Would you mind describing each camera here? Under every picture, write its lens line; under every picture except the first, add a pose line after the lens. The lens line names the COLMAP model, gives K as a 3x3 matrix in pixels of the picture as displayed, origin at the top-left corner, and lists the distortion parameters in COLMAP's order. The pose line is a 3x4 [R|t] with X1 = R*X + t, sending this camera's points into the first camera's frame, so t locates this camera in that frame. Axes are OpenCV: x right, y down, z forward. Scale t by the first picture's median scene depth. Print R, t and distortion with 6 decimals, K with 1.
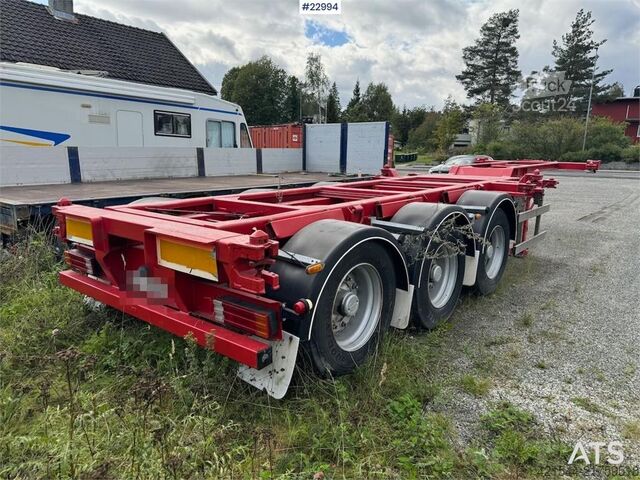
lens RADIAL K [[478.3, 0, 323.9], [0, 478.3, 240.2], [0, 0, 1]] dist [-0.001618, -0.001174]
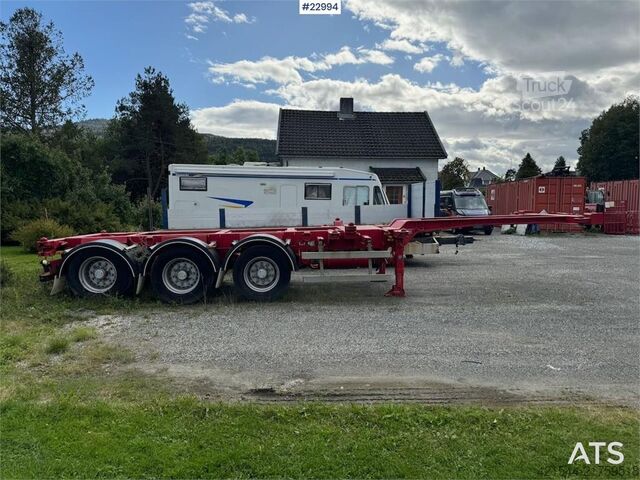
lens RADIAL K [[478.3, 0, 323.9], [0, 478.3, 240.2], [0, 0, 1]] dist [-0.001618, -0.001174]
pose [[0.649016, 0.030253, -0.760173, 0.847703], [-0.112671, 0.992012, -0.056716, -0.009791], [0.752385, 0.122459, 0.647240, 0.075371]]
